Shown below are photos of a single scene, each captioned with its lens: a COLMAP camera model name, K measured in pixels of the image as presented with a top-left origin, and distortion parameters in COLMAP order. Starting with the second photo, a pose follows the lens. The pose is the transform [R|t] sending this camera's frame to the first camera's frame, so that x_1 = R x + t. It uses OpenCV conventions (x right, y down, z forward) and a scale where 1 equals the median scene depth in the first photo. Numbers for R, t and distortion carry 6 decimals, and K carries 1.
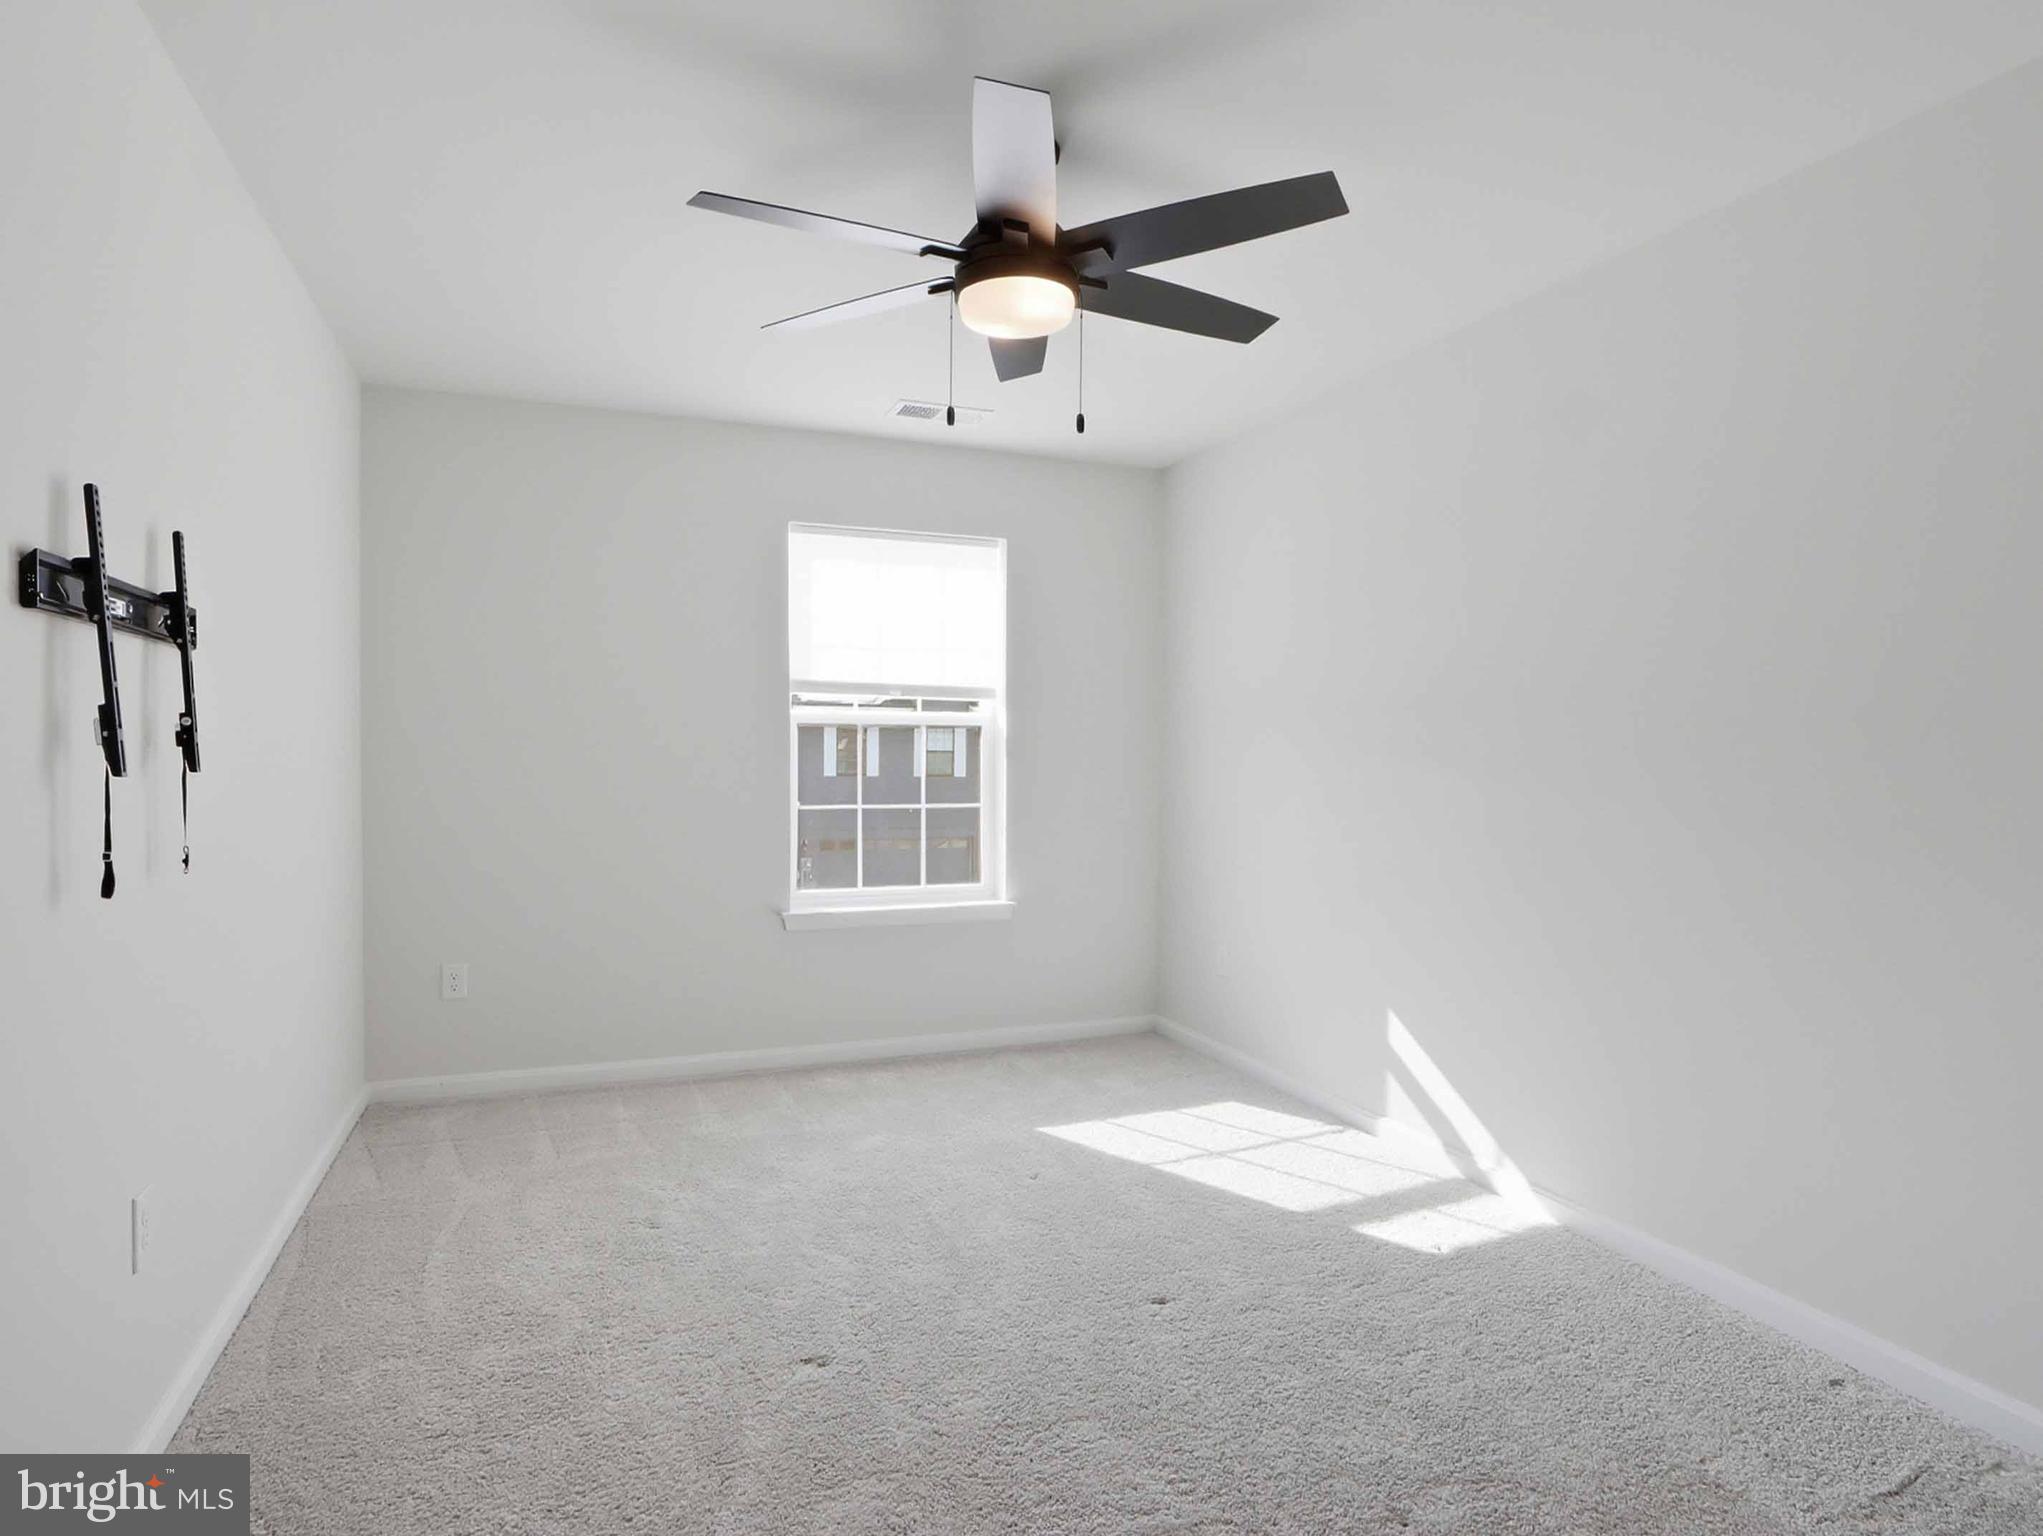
lens RADIAL K [[1074.4, 0, 995.9], [0, 1074.4, 753.6], [0, 0, 1]] dist [-0.030158, 0.007795]
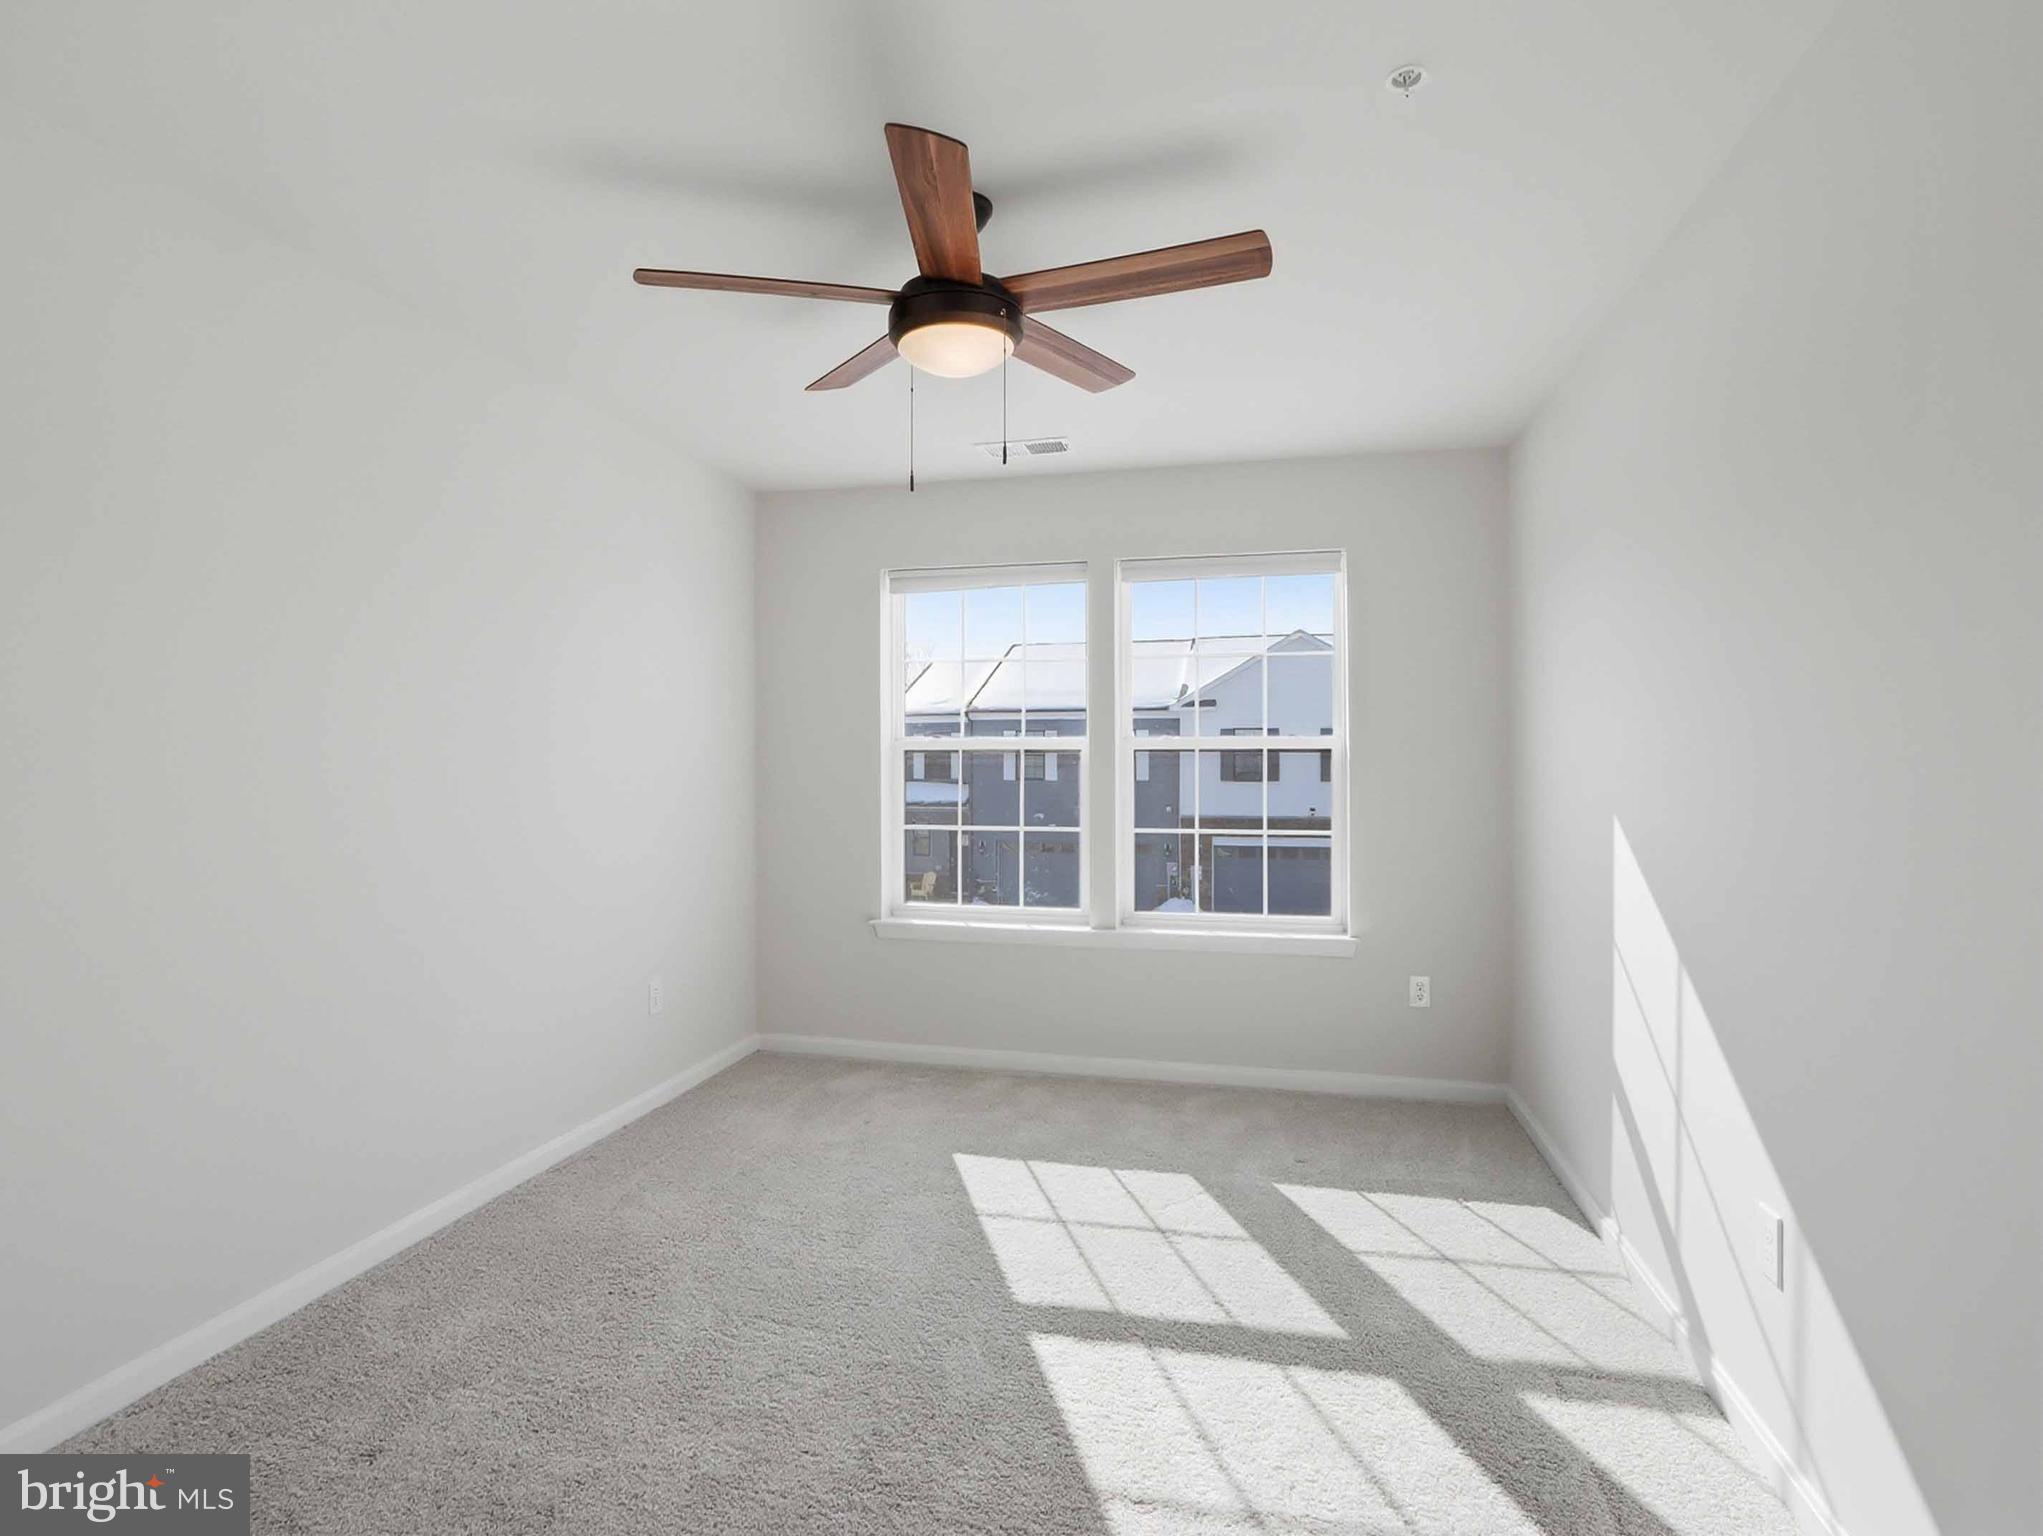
lens RADIAL K [[1013.3, 0, 1021.5], [0, 1013.3, 768.0], [0, 0, 1]] dist [0.001672, 0.000438]
pose [[0.827378, -0.006866, -0.561603, 0.428341], [-0.000525, 0.999915, -0.012997, 0.002943], [0.561645, 0.011048, 0.827305, 0.178393]]
